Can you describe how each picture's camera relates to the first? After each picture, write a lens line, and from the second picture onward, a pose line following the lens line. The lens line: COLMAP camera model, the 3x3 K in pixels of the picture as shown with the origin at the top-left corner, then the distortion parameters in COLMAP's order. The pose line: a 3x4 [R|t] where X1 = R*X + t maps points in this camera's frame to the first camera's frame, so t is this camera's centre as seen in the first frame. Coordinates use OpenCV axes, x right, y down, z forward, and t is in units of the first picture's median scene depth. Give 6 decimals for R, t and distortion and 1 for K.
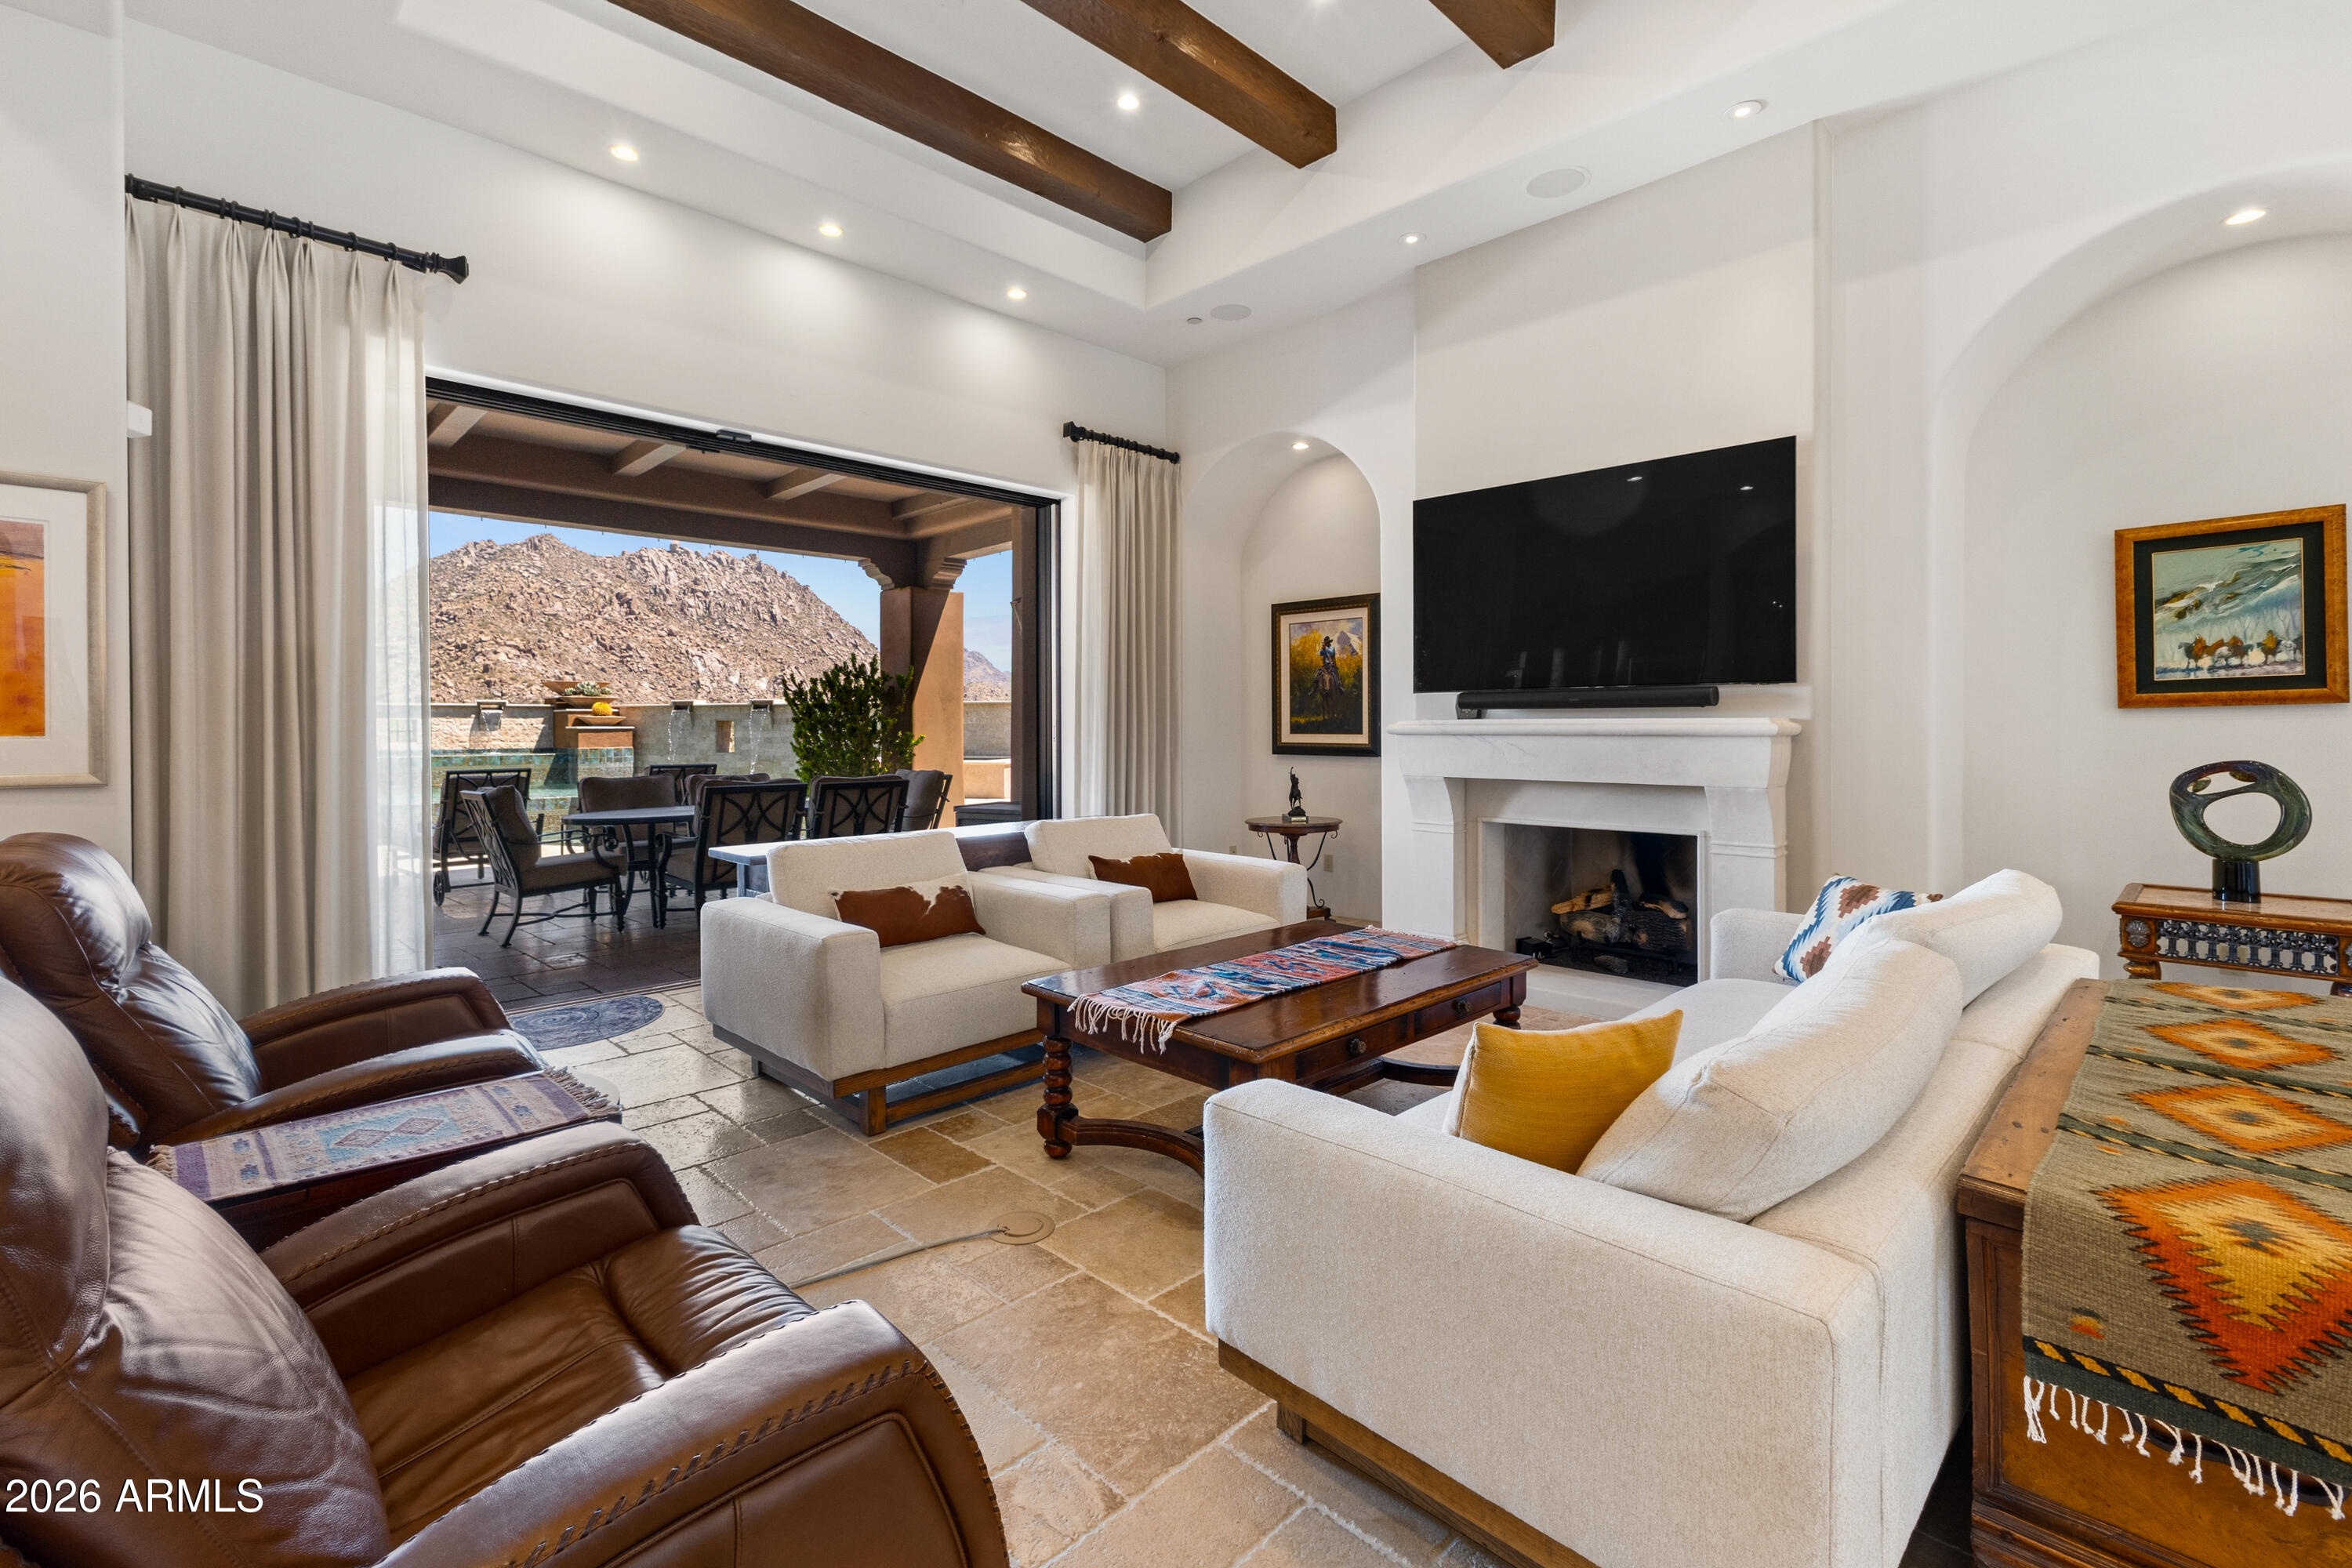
lens RADIAL K [[1019.0, 0, 1164.8], [0, 1019.0, 734.0], [0, 0, 1]] dist [-0.000272, 0.000329]
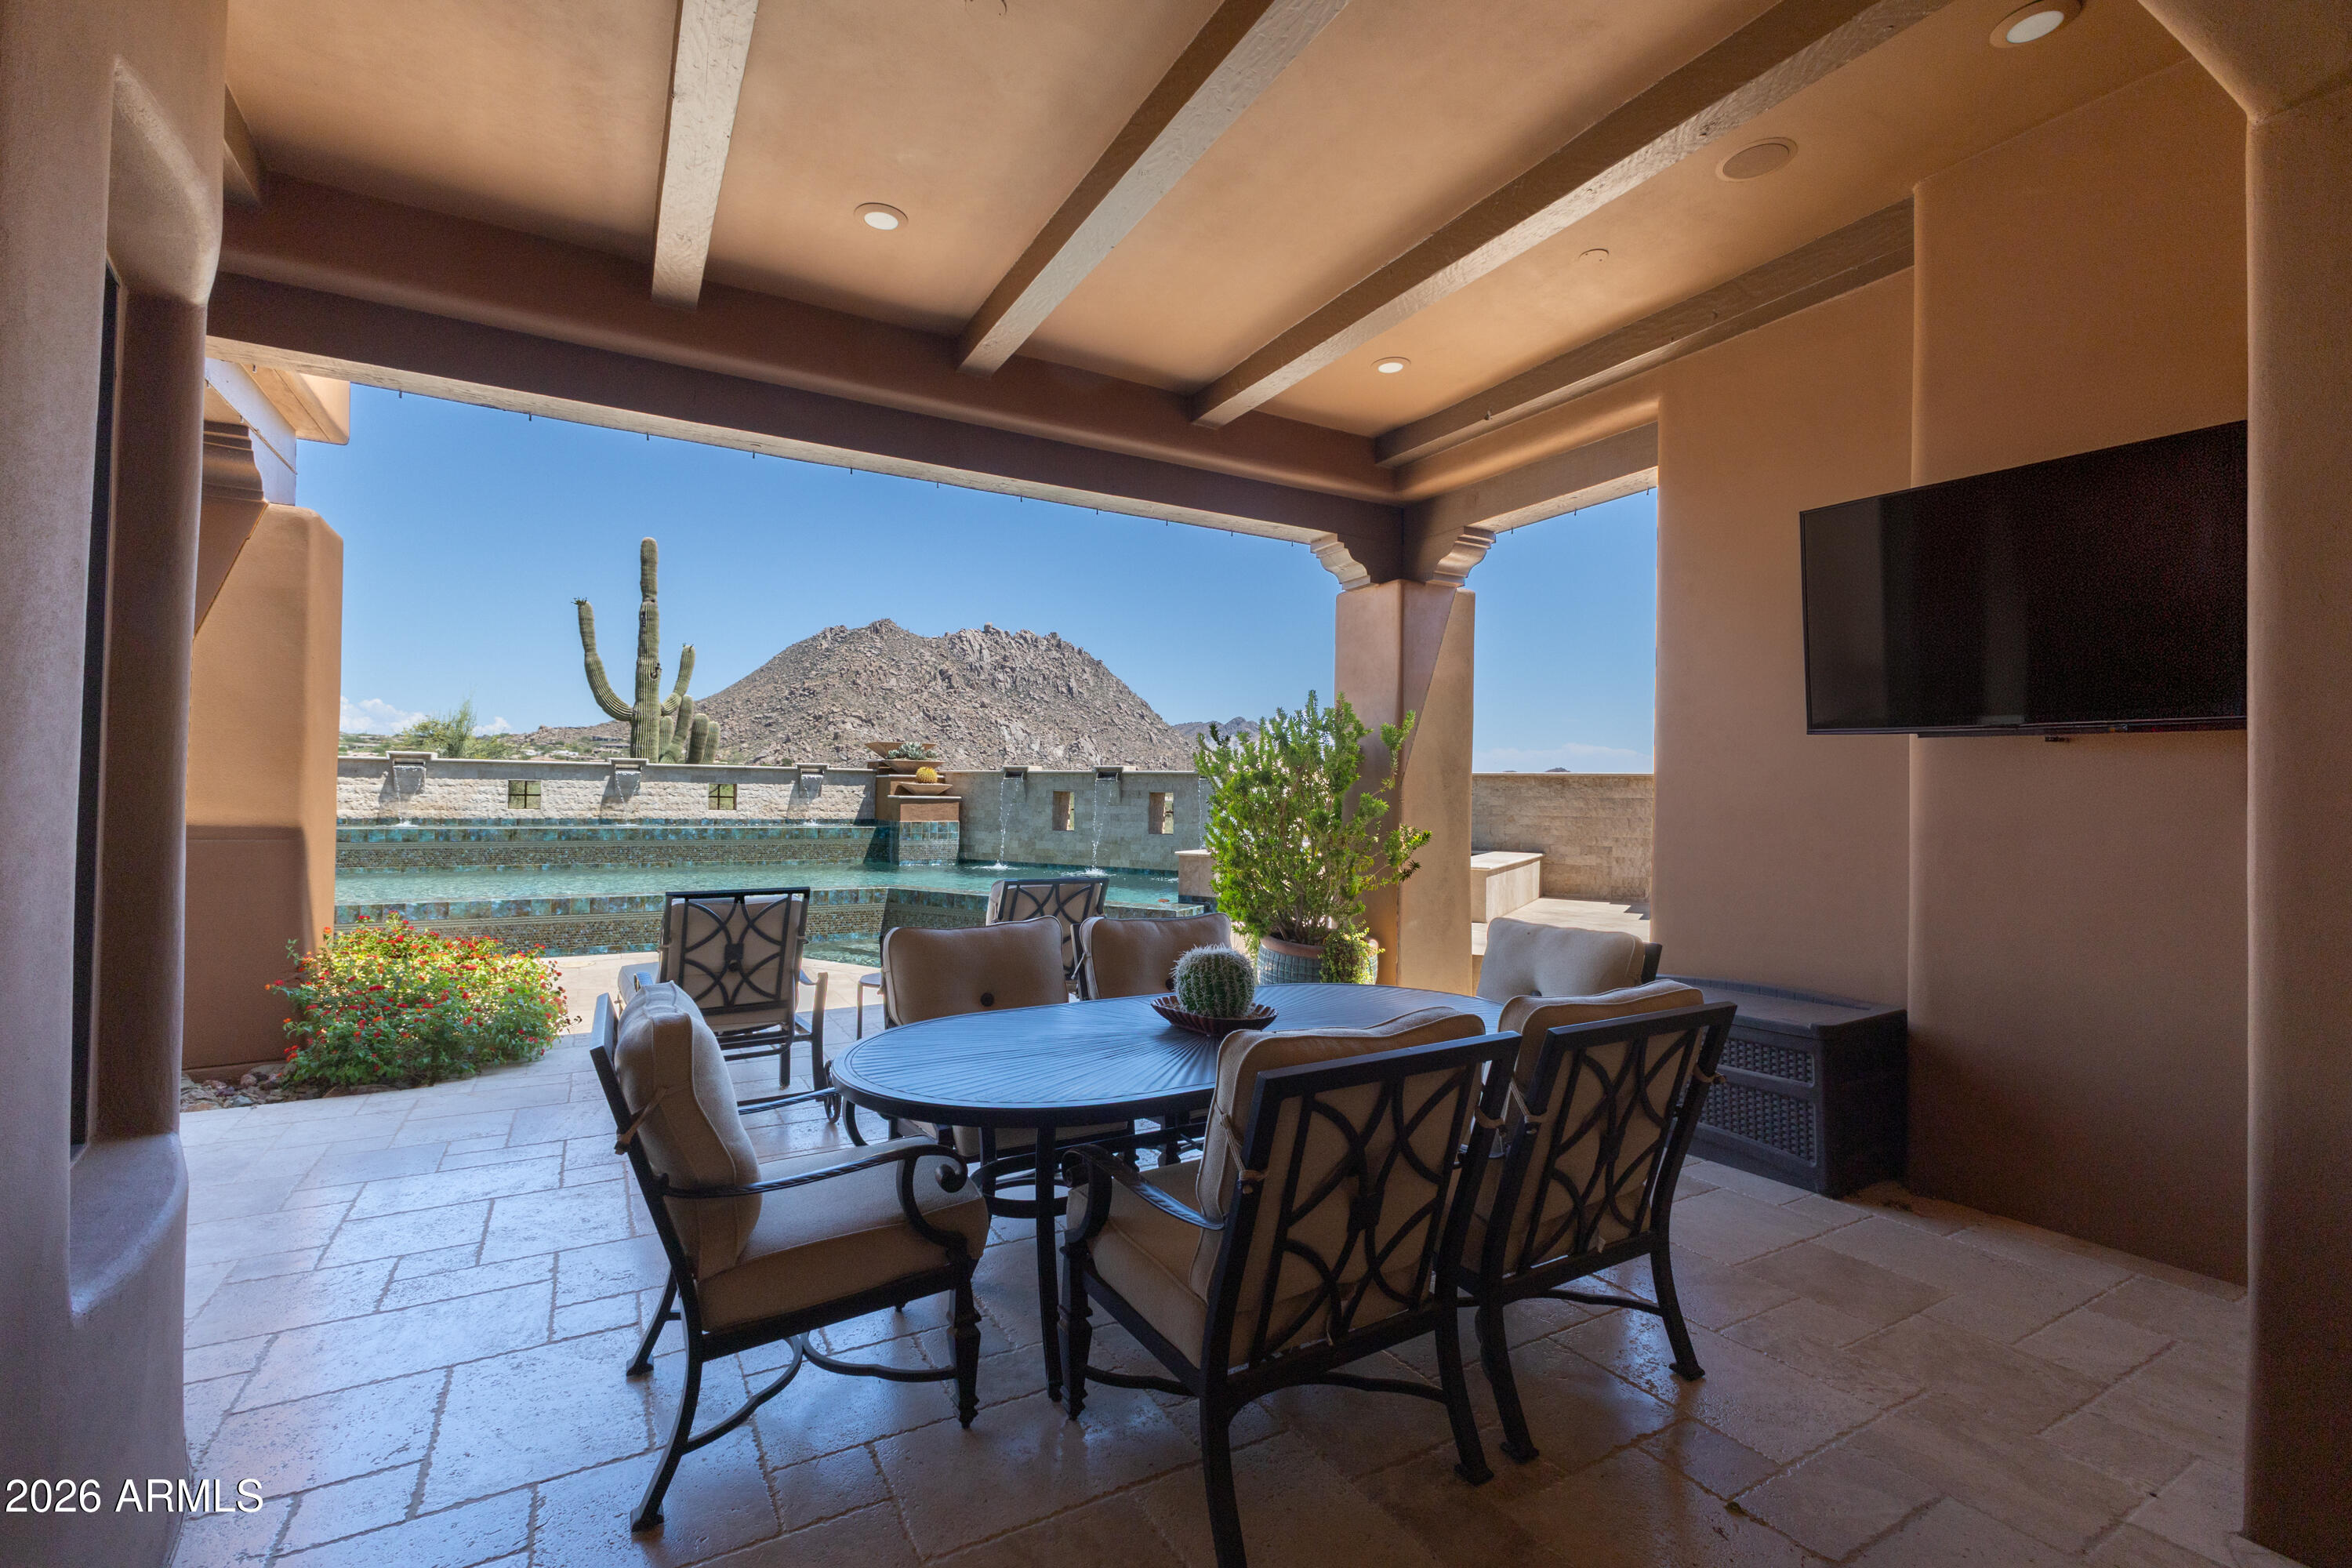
lens RADIAL K [[1001.0, 0, 1168.3], [0, 1001.0, 776.8], [0, 0, 1]] dist [-0.000527, 0.000564]
pose [[0.964643, 0.014424, -0.263165, -0.141136], [-0.021231, 0.999509, -0.023039, -0.008205], [0.262703, 0.027811, 0.964476, 0.252719]]
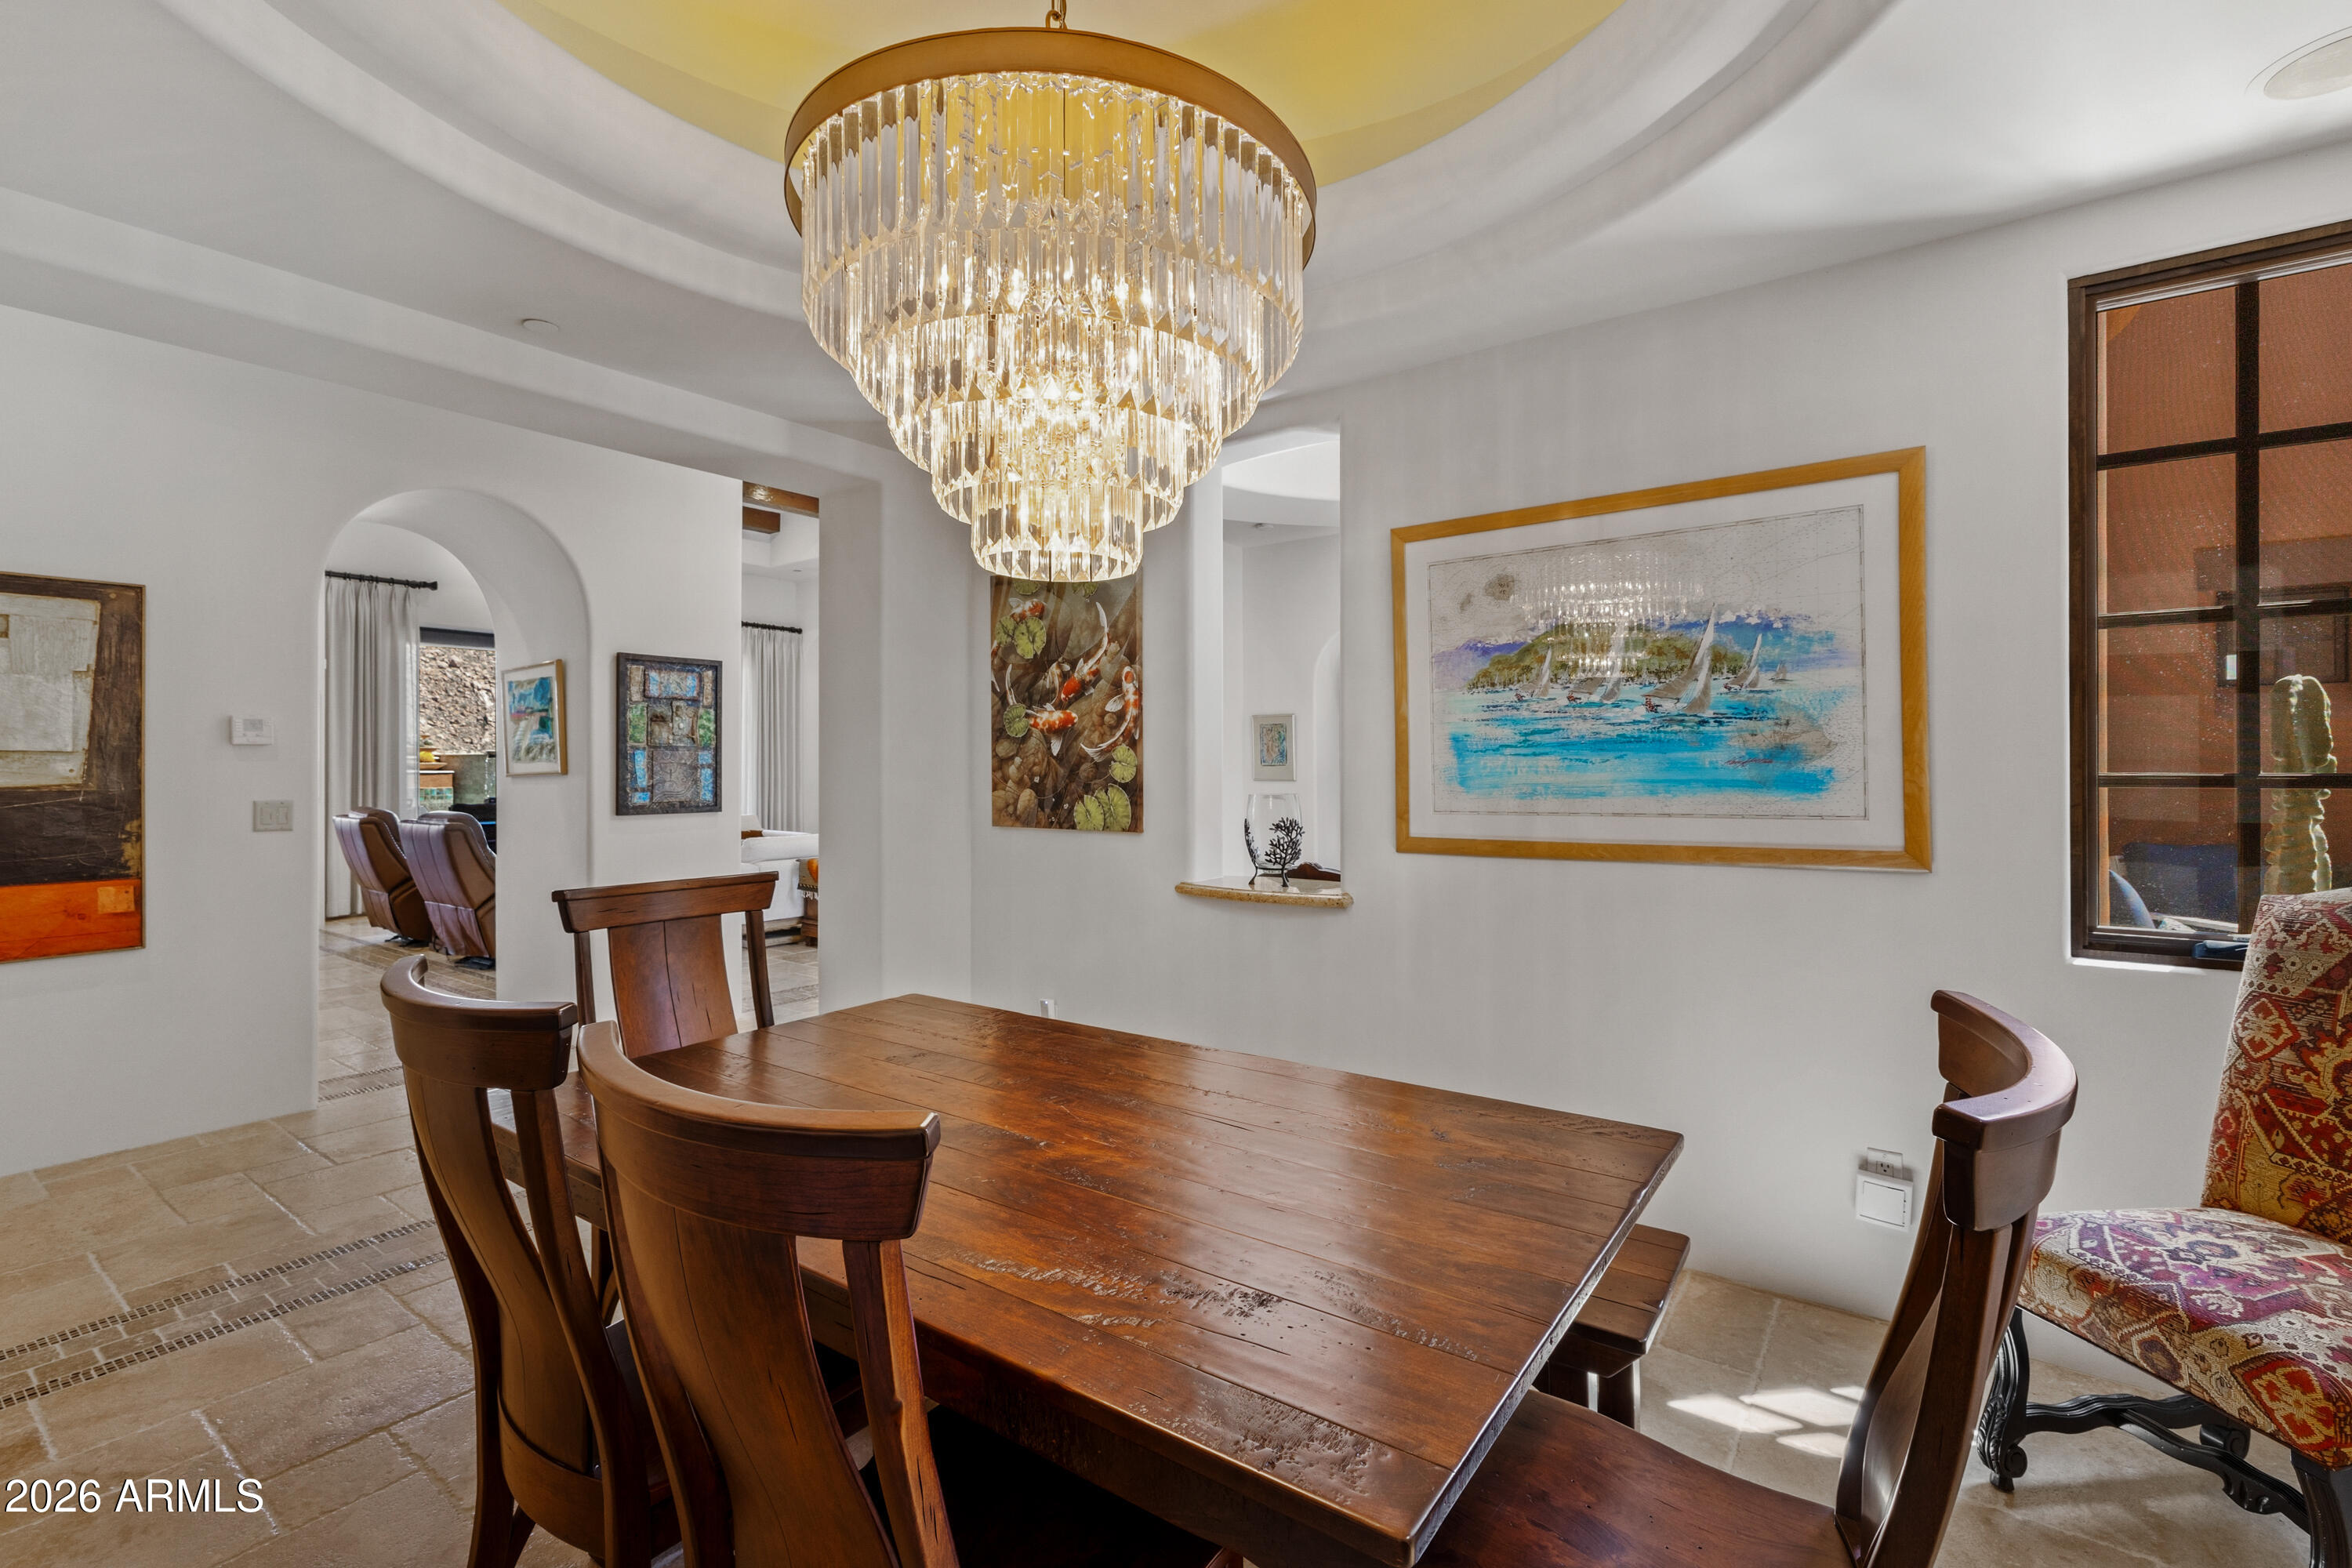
lens RADIAL K [[1036.7, 0, 1171.7], [0, 1036.7, 759.3], [0, 0, 1]] dist [-0.001388, 0.000370]
pose [[0.987849, -0.003279, 0.155380, 0.152805], [0.005270, 0.999909, -0.012403, -0.000885], [-0.155325, 0.013071, 0.987777, -0.395362]]
